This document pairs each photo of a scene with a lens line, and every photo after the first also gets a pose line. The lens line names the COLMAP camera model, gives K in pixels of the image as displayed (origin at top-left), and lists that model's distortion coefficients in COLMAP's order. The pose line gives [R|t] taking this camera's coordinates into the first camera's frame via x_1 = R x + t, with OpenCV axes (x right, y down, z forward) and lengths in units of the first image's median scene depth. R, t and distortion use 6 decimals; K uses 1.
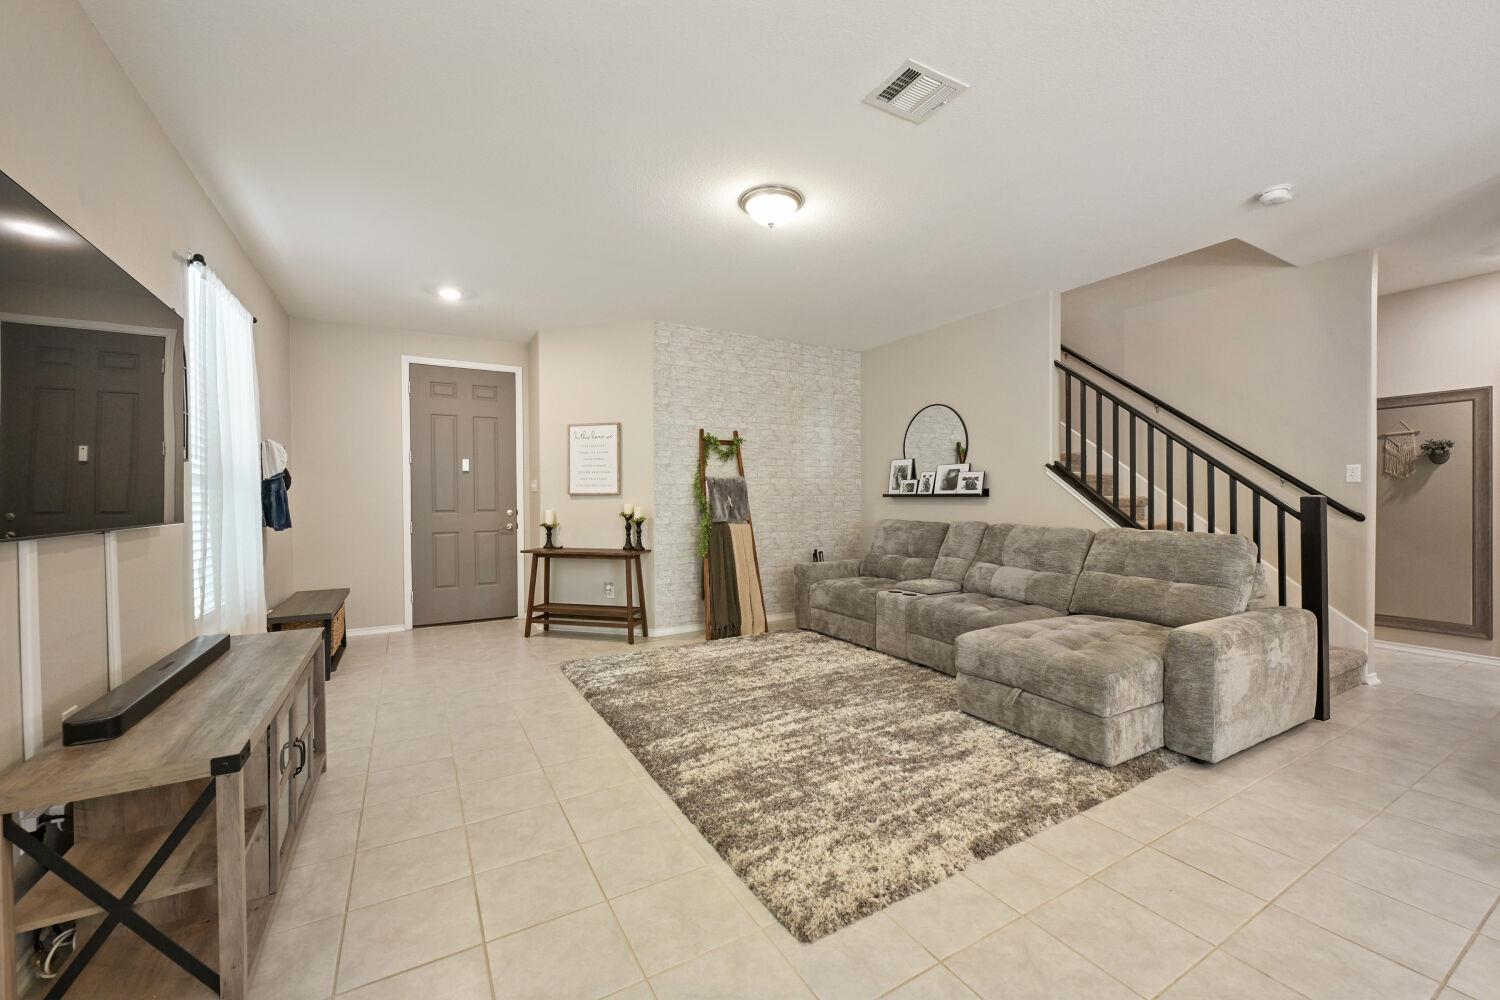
lens RADIAL K [[589.3, 0, 748.6], [0, 589.3, 505.1], [0, 0, 1]] dist [-0.002900, 0.000529]
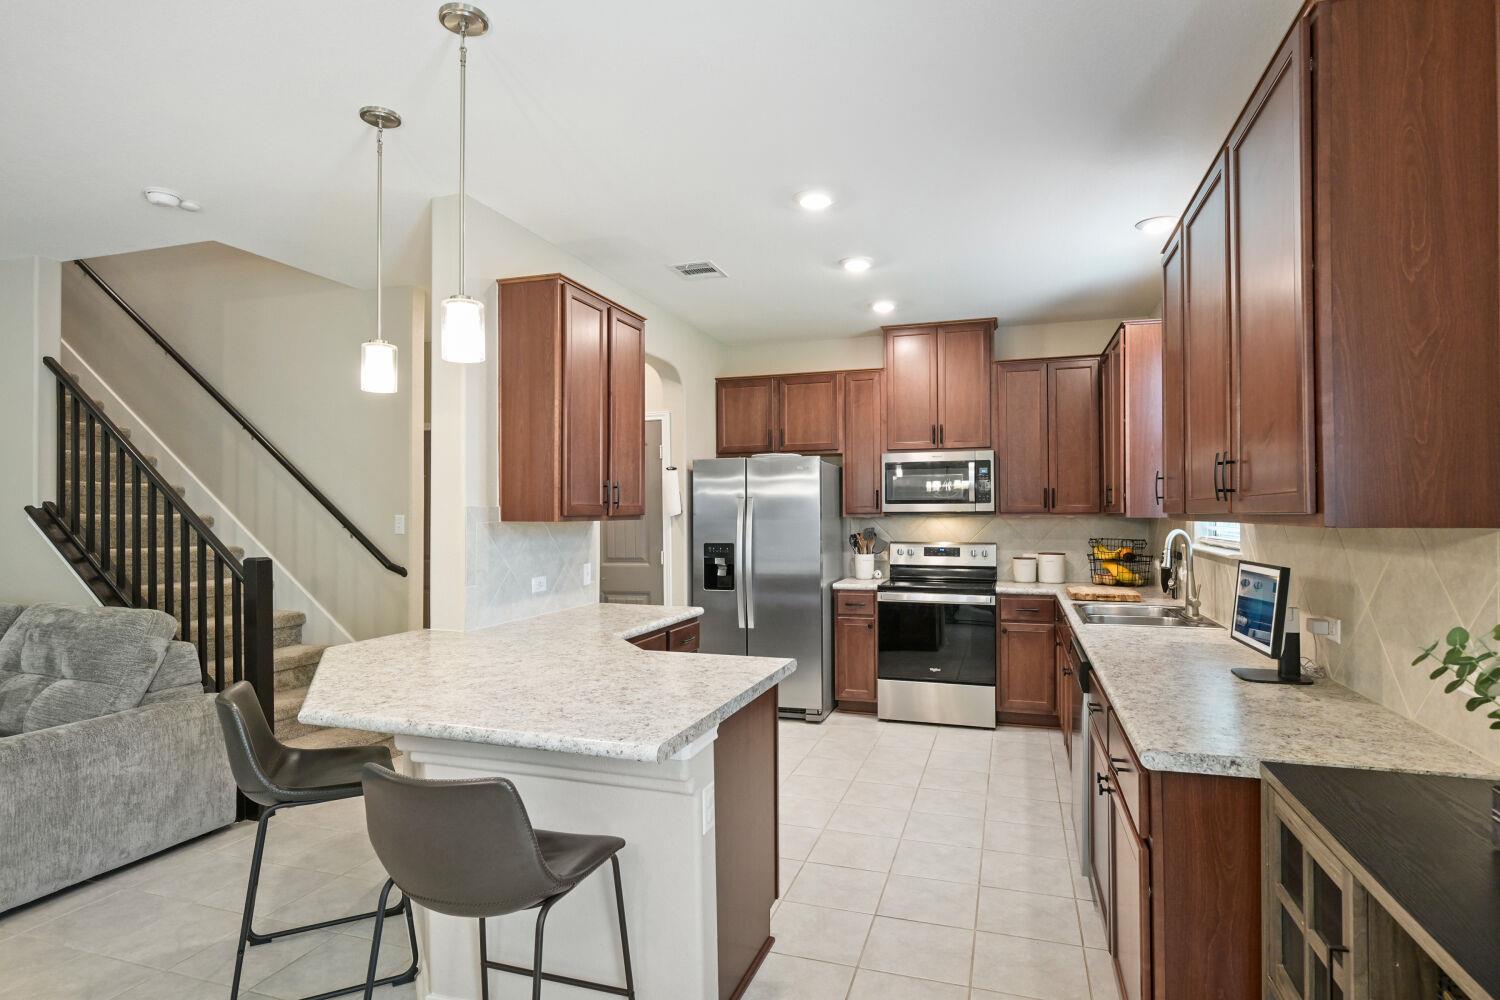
lens RADIAL K [[800.5, 0, 752.3], [0, 800.5, 504.4], [0, 0, 1]] dist [0.000698, -0.001361]
pose [[0.742581, 0.010481, 0.669674, 0.527228], [0.006713, 0.999711, -0.023090, -0.046099], [-0.669723, 0.021642, 0.742296, -0.260327]]
